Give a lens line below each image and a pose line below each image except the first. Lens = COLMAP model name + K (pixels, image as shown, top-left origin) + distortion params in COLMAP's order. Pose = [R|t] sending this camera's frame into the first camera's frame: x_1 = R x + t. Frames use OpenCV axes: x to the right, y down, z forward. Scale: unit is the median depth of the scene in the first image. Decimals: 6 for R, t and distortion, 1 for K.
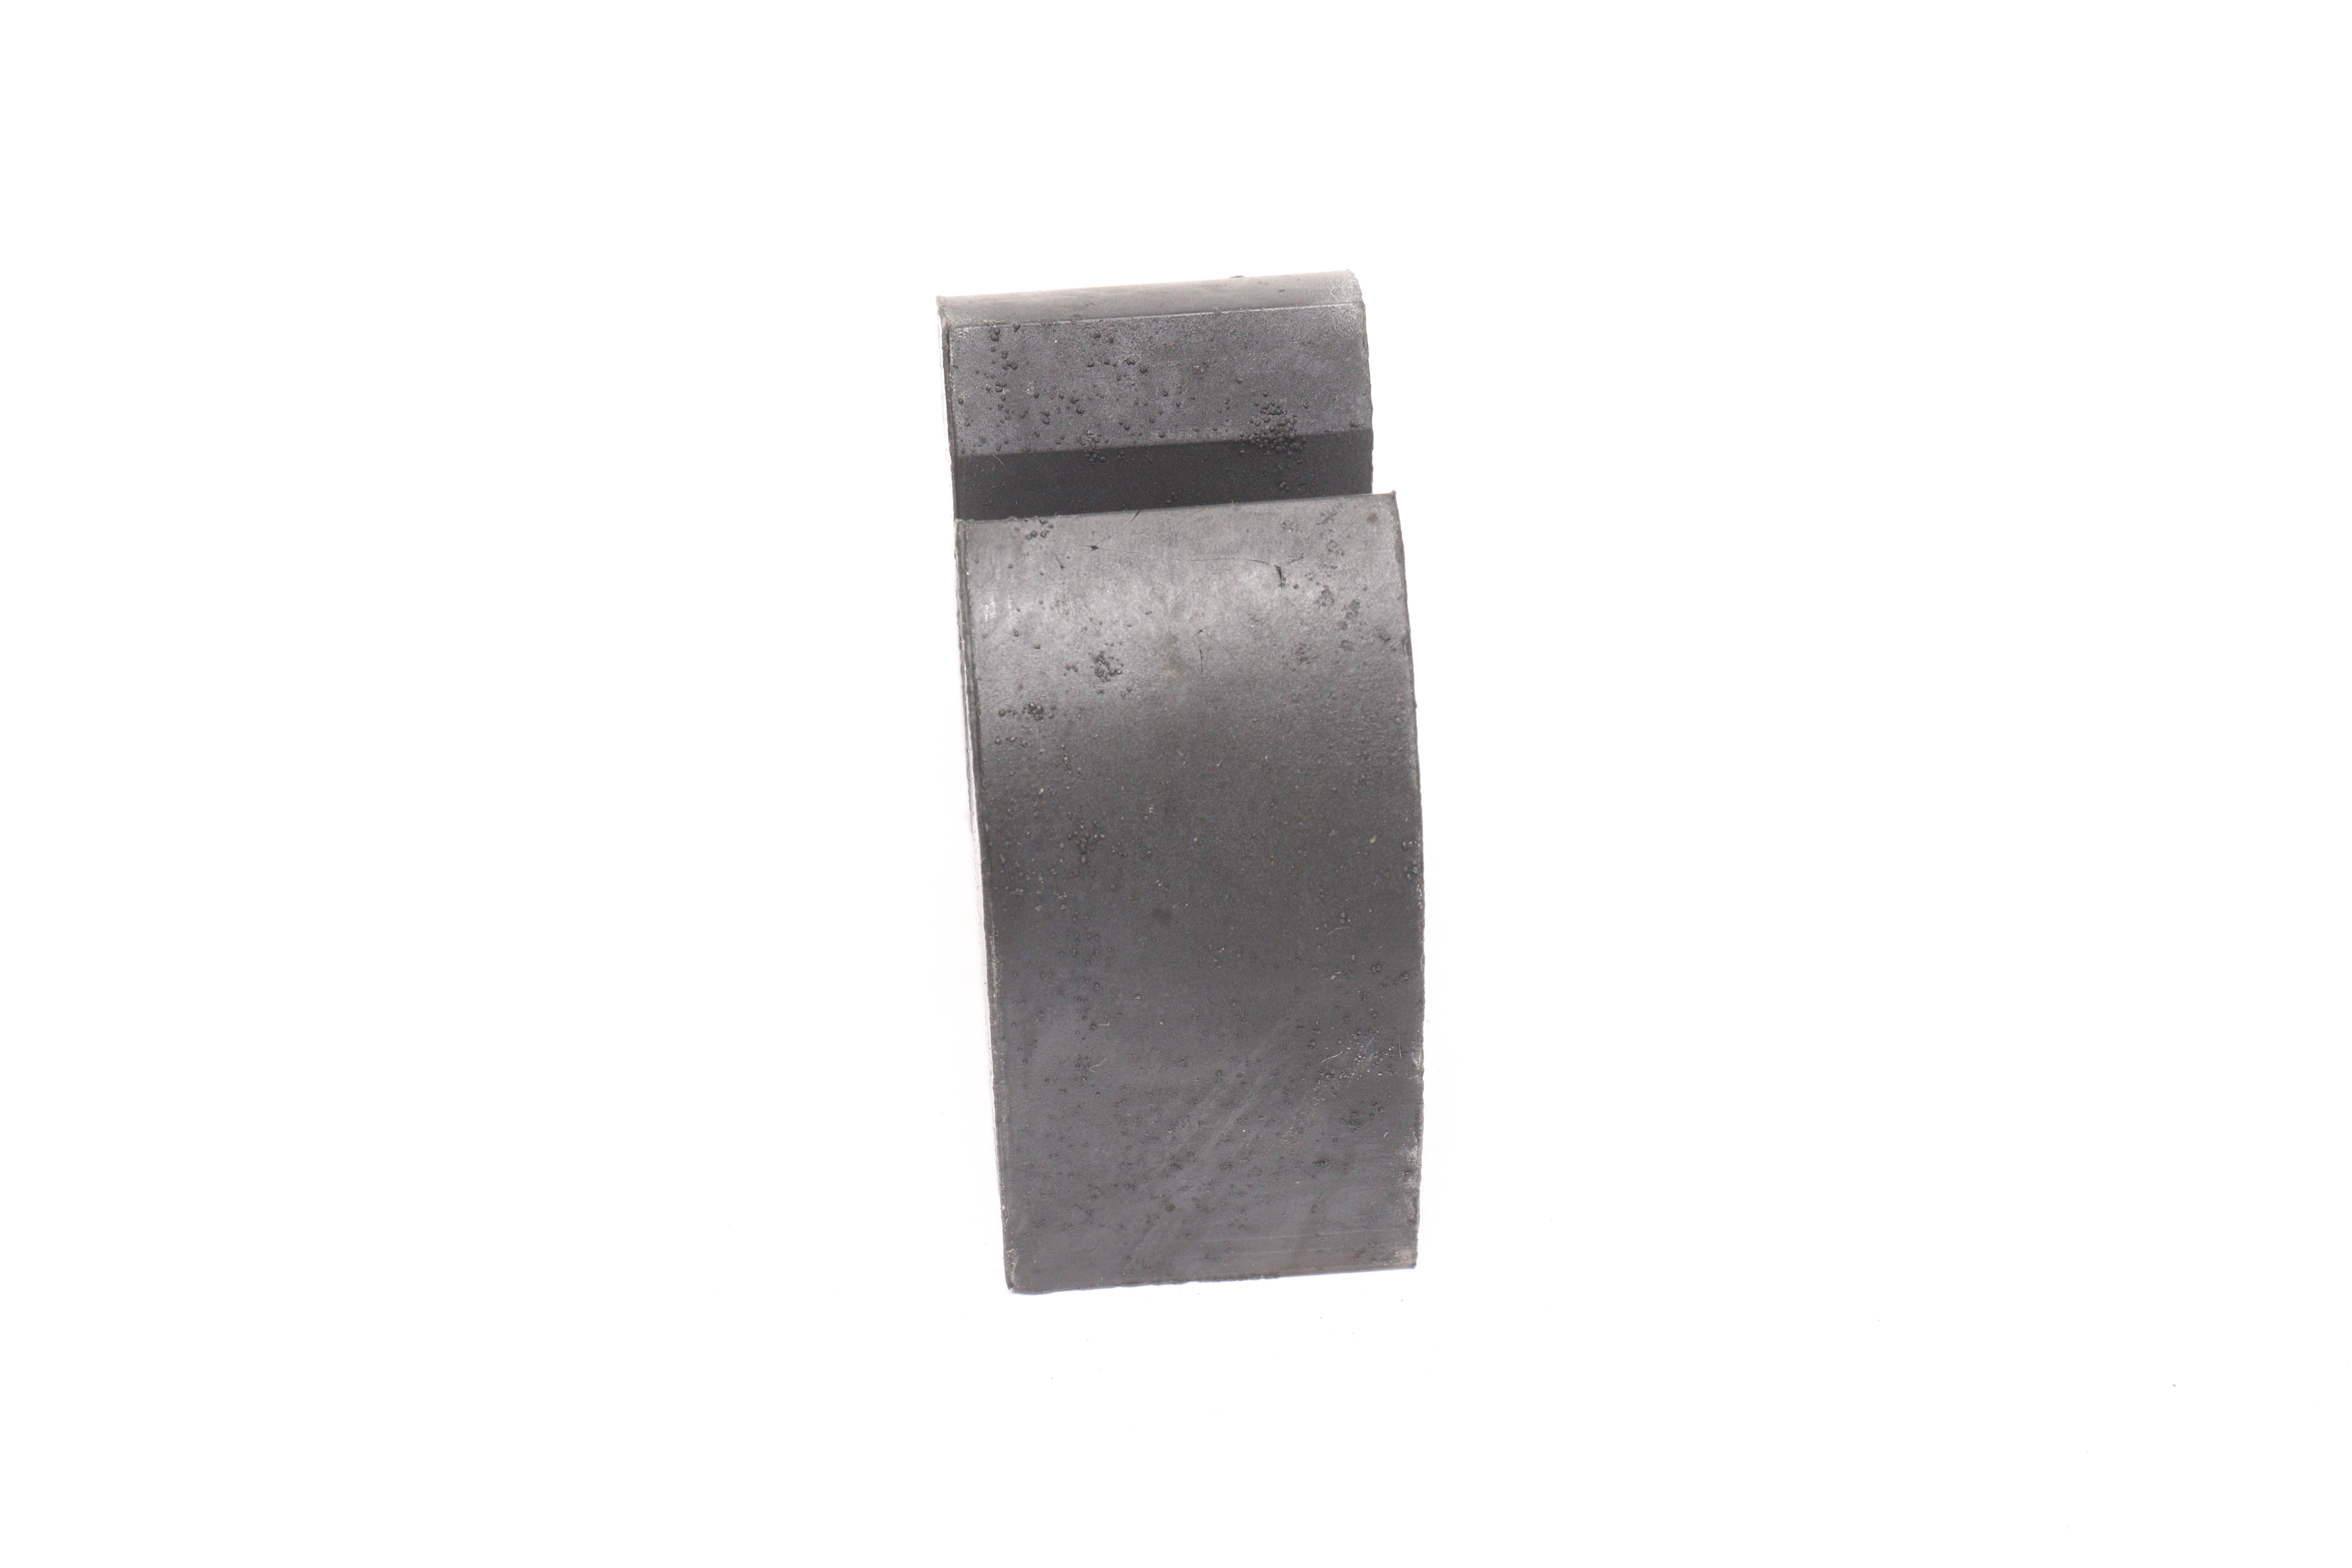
lens RADIAL K [[6064.9, 0, 1176.4], [0, 6064.9, 783.1], [0, 0, 1]] dist [0.020639, 0.000000]
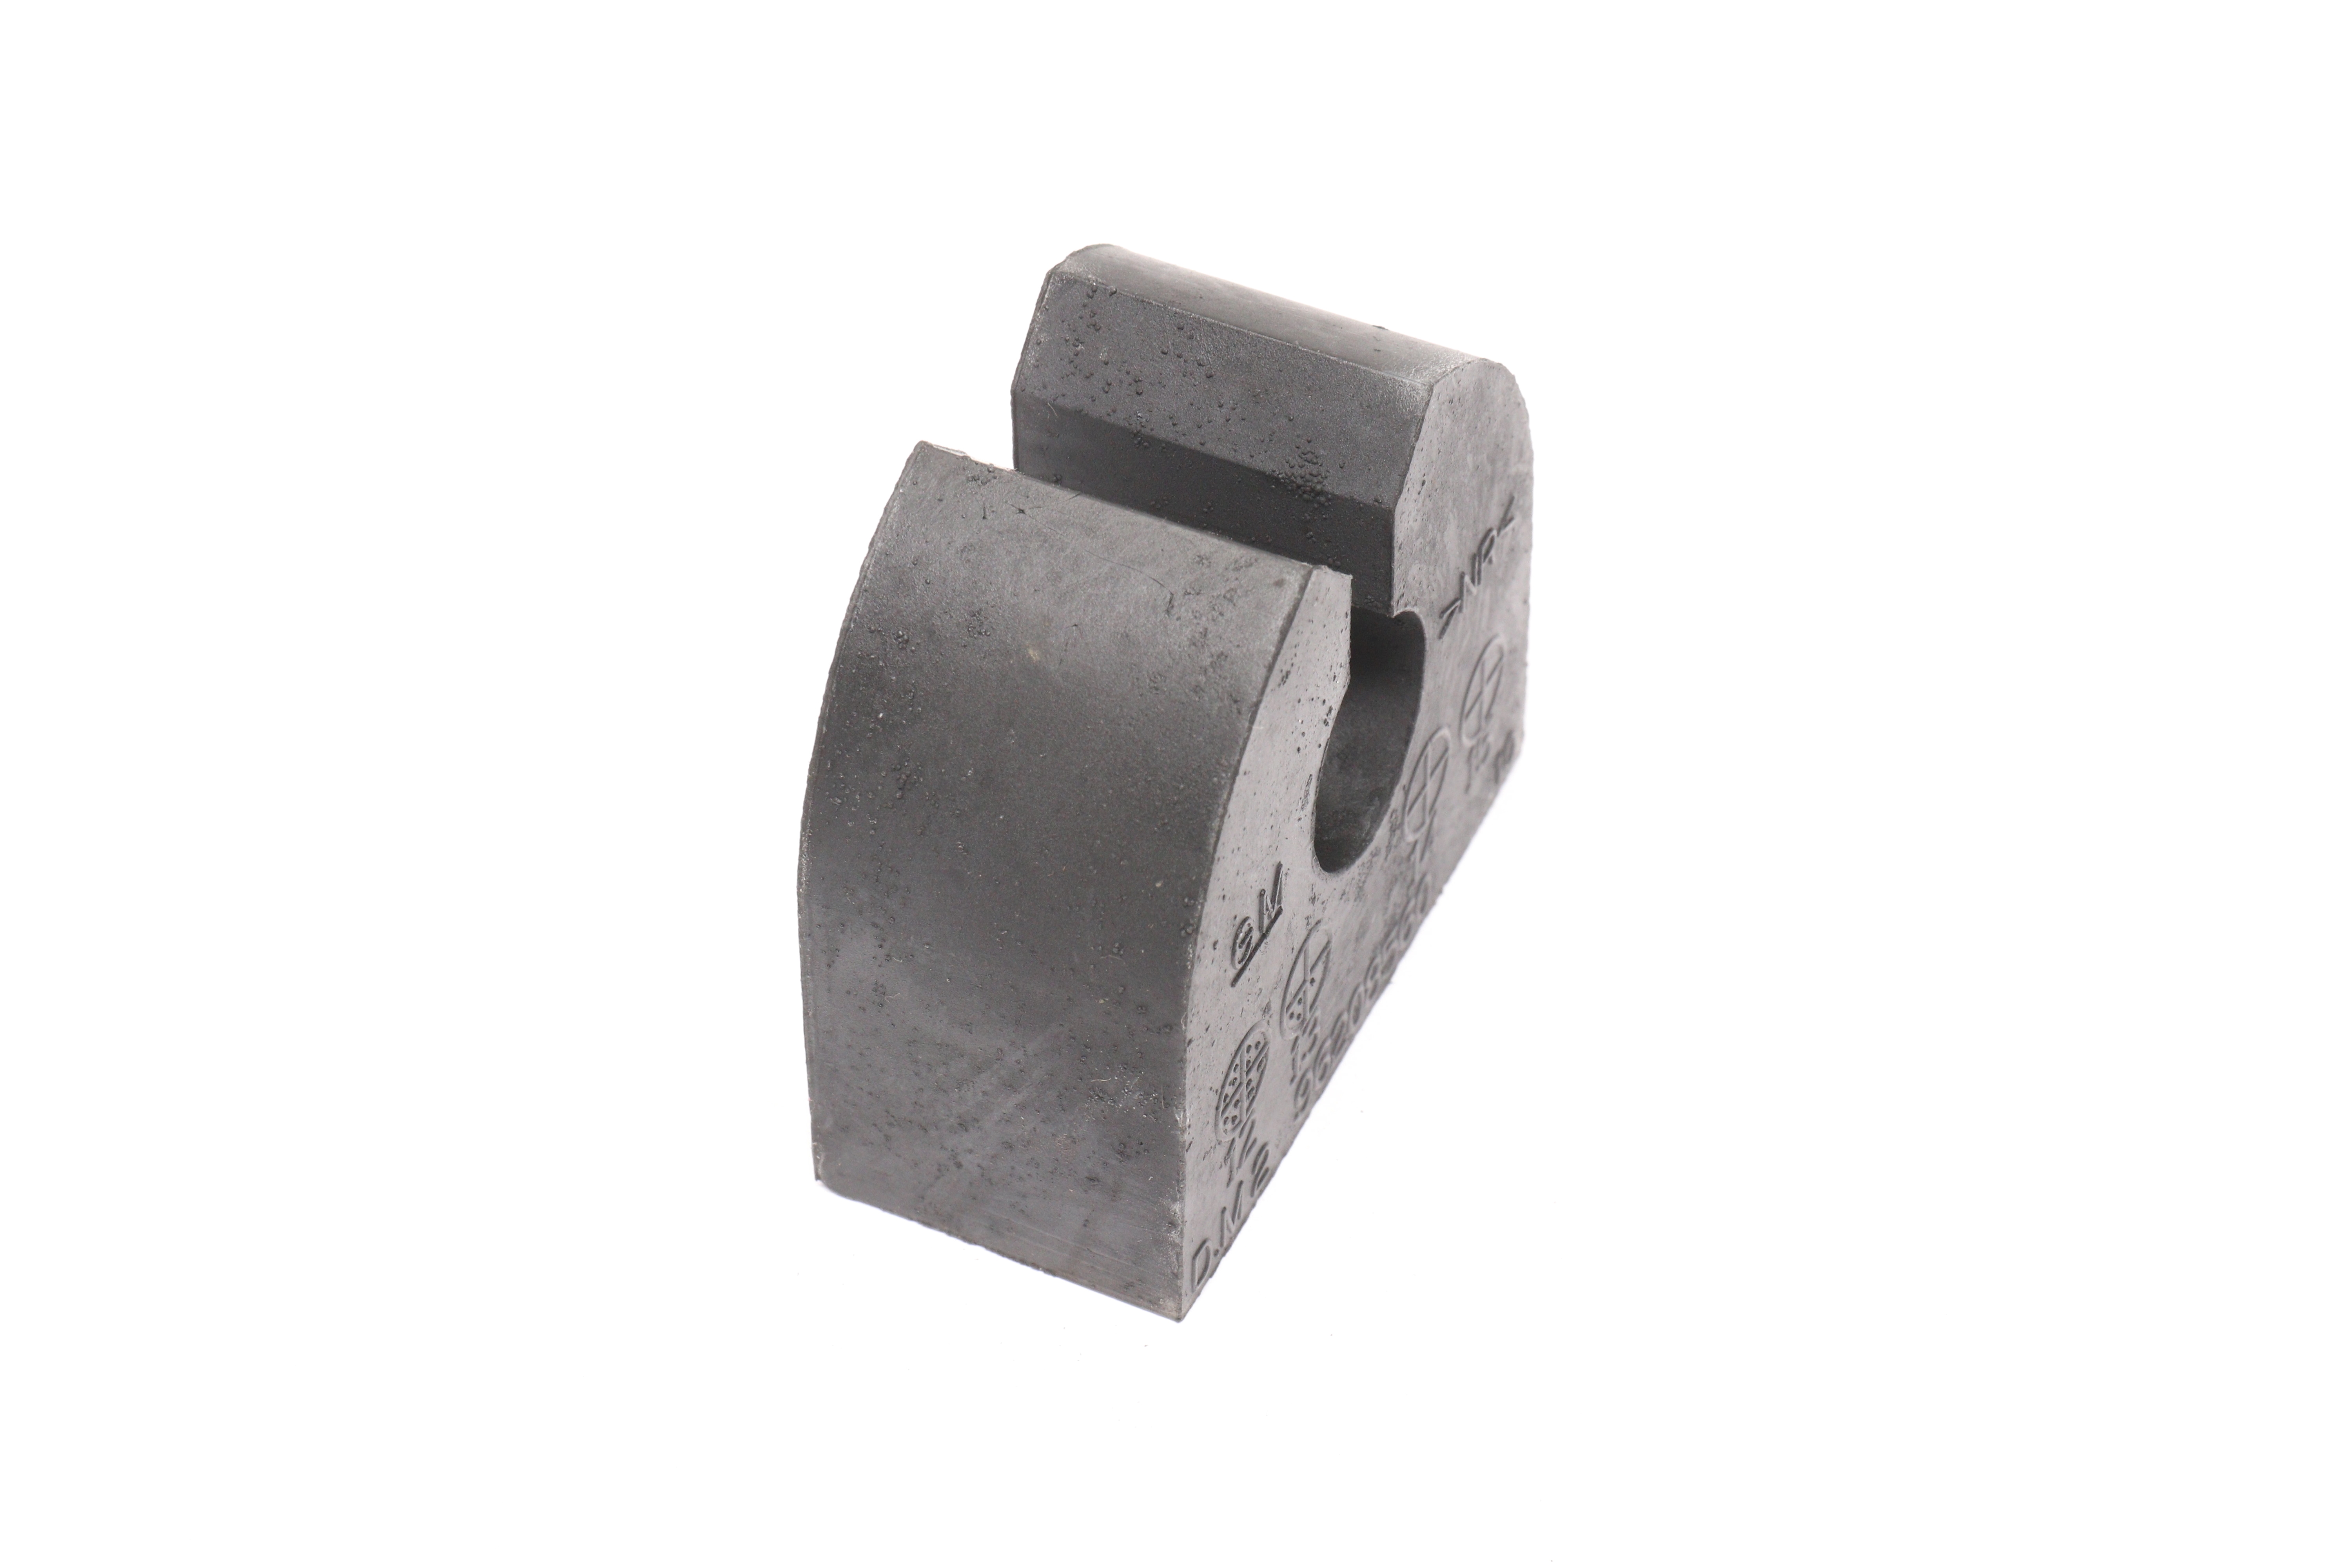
lens RADIAL K [[6064.9, 0, 1176.6], [0, 6064.9, 784.7], [0, 0, 1]] dist [0.020639, 0.000000]
pose [[0.851235, 0.364069, -0.377960, 0.392244], [-0.358812, 0.929340, 0.087074, -0.090527], [0.382954, 0.061496, 0.921718, 0.081277]]
